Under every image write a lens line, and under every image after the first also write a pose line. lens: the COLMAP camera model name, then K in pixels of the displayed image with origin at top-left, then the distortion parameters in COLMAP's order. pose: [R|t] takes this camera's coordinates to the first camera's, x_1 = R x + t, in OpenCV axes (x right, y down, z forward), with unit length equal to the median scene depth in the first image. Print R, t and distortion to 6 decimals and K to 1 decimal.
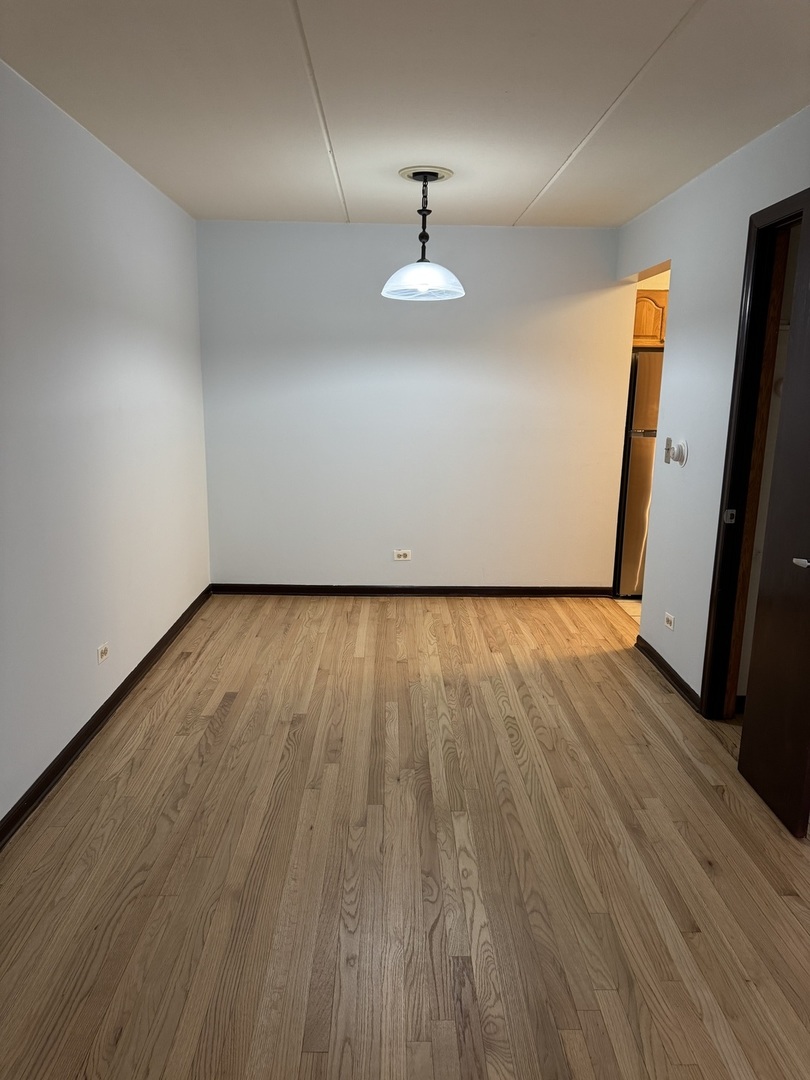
lens RADIAL K [[769.3, 0, 405.0], [0, 769.3, 540.0], [0, 0, 1]] dist [0.004429, 0.000250]
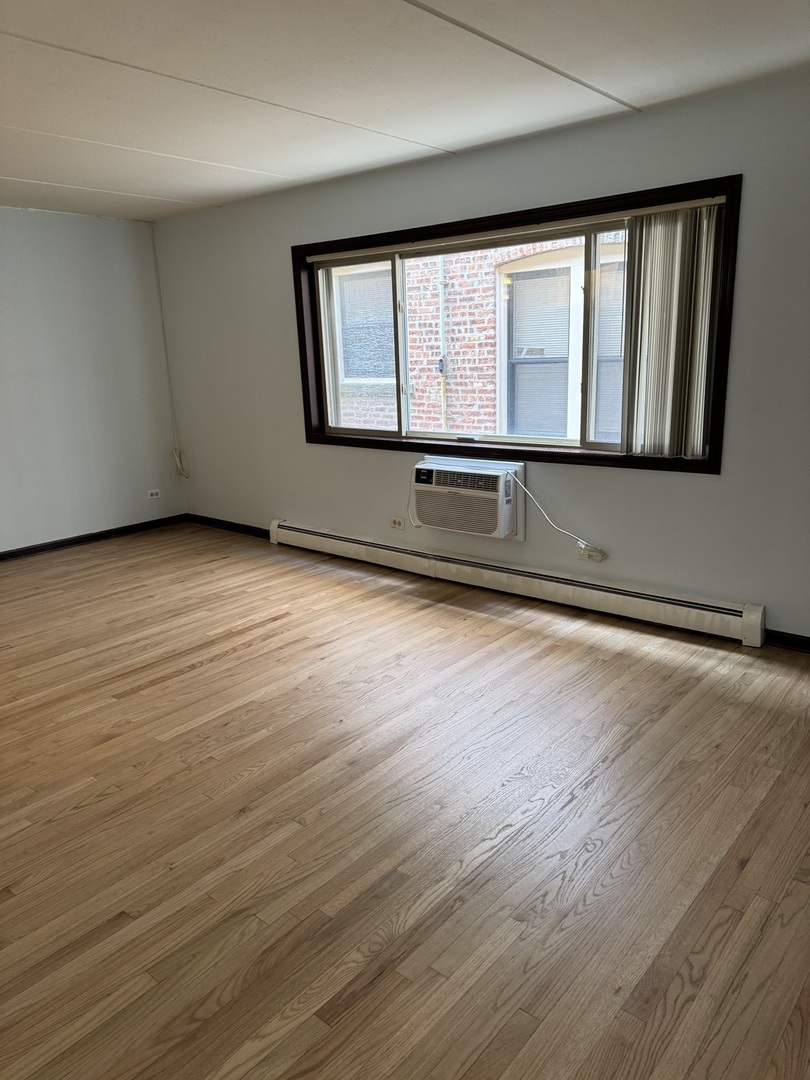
lens RADIAL K [[769.3, 0, 405.0], [0, 769.3, 540.0], [0, 0, 1]] dist [0.004429, 0.000250]
pose [[-0.746736, -0.155046, 0.646797, -0.498238], [0.157280, 0.903709, 0.398213, -0.278950], [-0.646257, 0.399088, -0.650446, 1.385738]]
